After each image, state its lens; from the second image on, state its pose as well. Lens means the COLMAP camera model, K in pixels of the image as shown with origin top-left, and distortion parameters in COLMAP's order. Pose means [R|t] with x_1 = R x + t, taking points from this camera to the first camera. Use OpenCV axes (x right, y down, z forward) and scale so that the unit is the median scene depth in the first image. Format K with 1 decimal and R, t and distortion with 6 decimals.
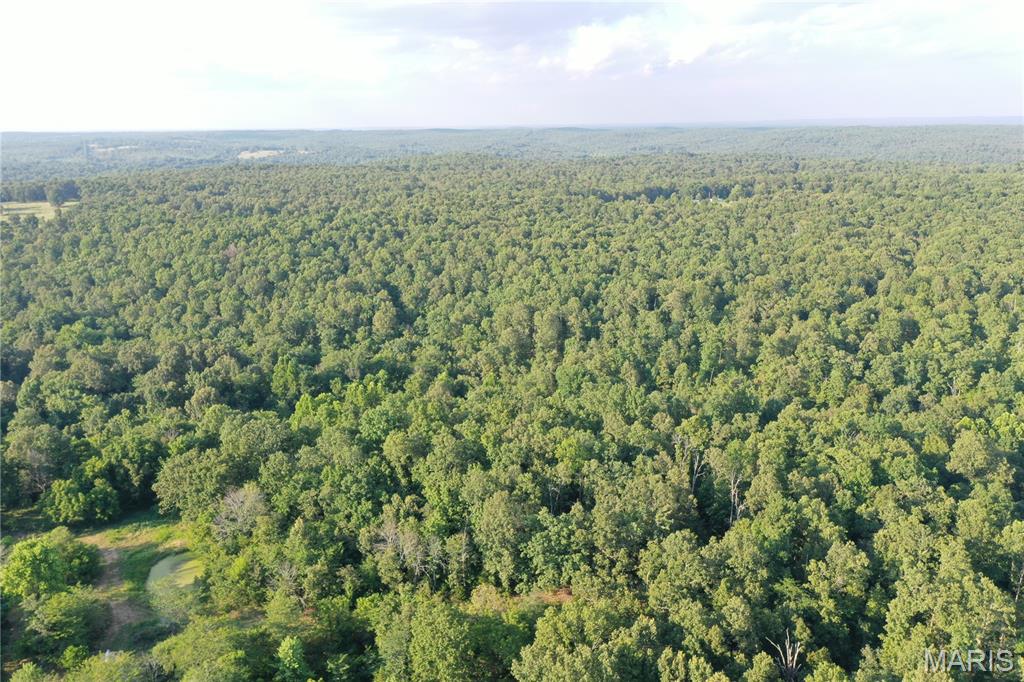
lens RADIAL K [[813.1, 0, 512.0], [0, 813.1, 341.0], [0, 0, 1]] dist [0.003016, 0.009488]
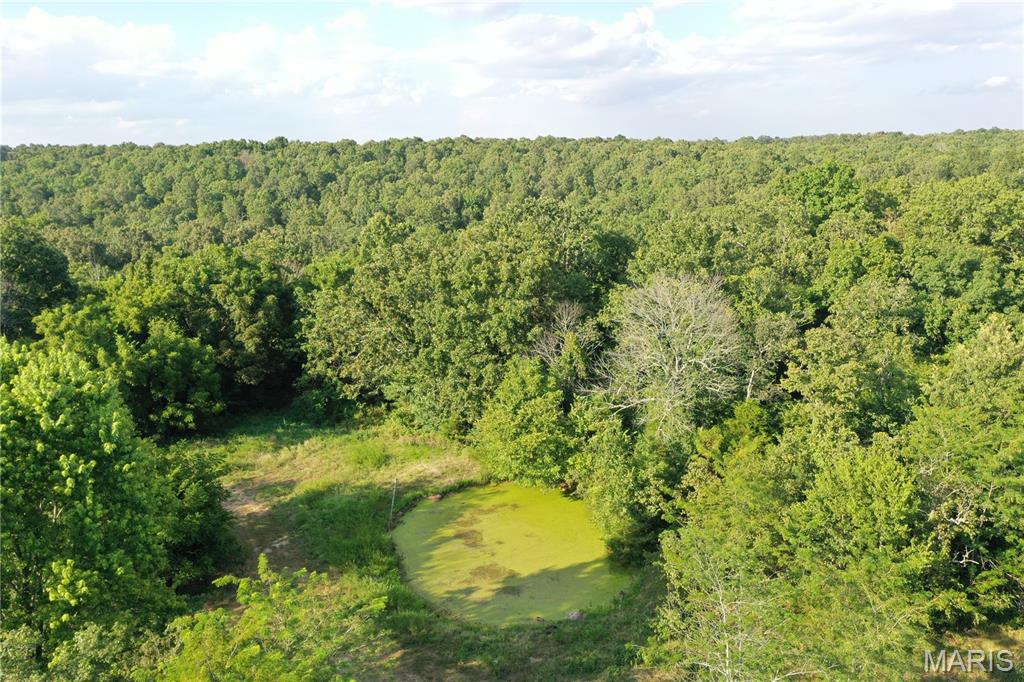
lens RADIAL K [[813.1, 0, 512.0], [0, 813.1, 341.0], [0, 0, 1]] dist [0.003016, 0.009488]
pose [[0.997772, -0.011269, 0.065761, -0.358082], [0.013366, 0.999413, -0.031532, 0.186223], [-0.065367, 0.032340, 0.997337, 0.596096]]
